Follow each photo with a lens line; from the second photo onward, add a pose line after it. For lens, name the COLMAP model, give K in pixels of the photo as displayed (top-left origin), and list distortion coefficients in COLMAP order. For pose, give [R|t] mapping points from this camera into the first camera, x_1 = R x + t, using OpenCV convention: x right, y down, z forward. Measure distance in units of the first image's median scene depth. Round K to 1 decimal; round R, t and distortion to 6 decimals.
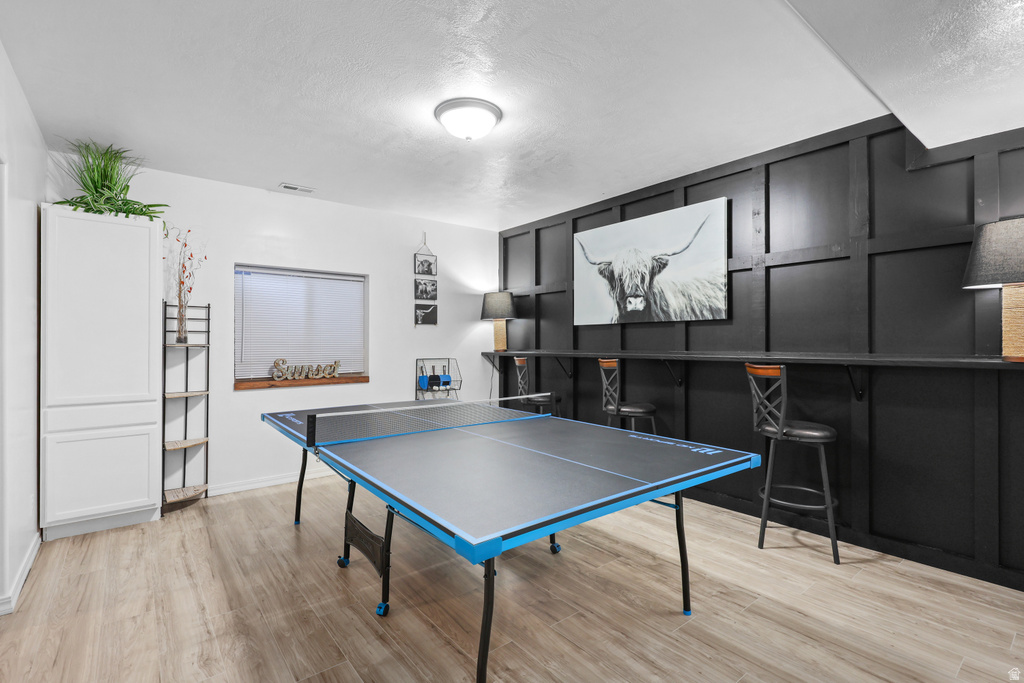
lens RADIAL K [[453.8, 0, 514.6], [0, 453.8, 342.7], [0, 0, 1]] dist [-0.000019, 0.000079]
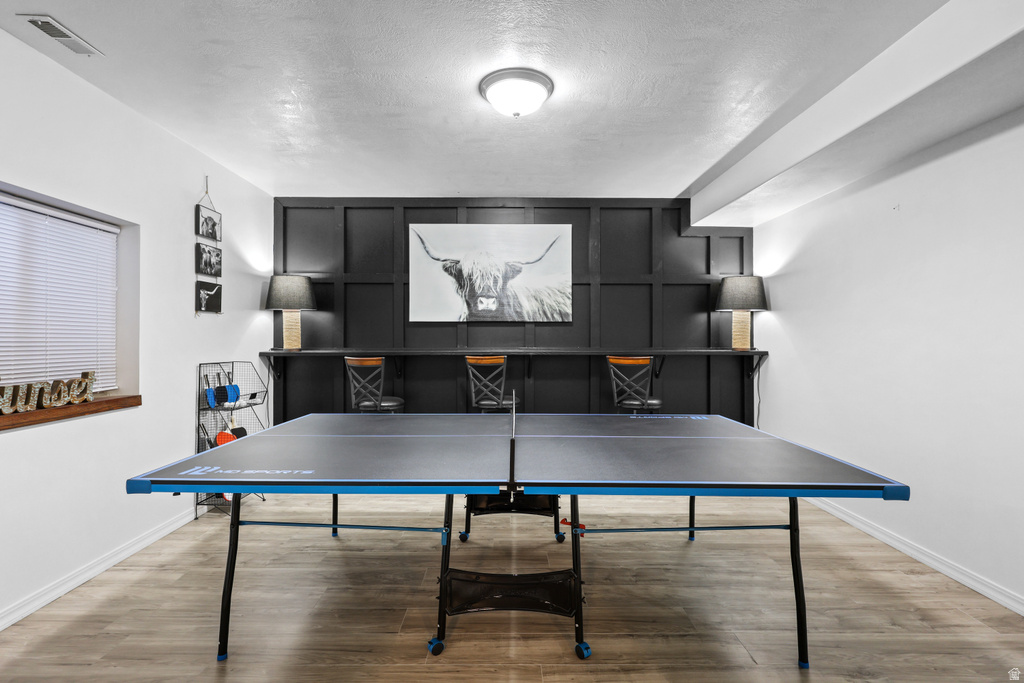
lens RADIAL K [[452.7, 0, 505.2], [0, 452.7, 339.9], [0, 0, 1]] dist [0.000086, 0.000113]
pose [[0.647976, 0.003168, 0.761654, -0.506106], [-0.002918, 0.999994, -0.001677, 0.000838], [-0.761655, -0.001136, 0.647981, 0.271387]]
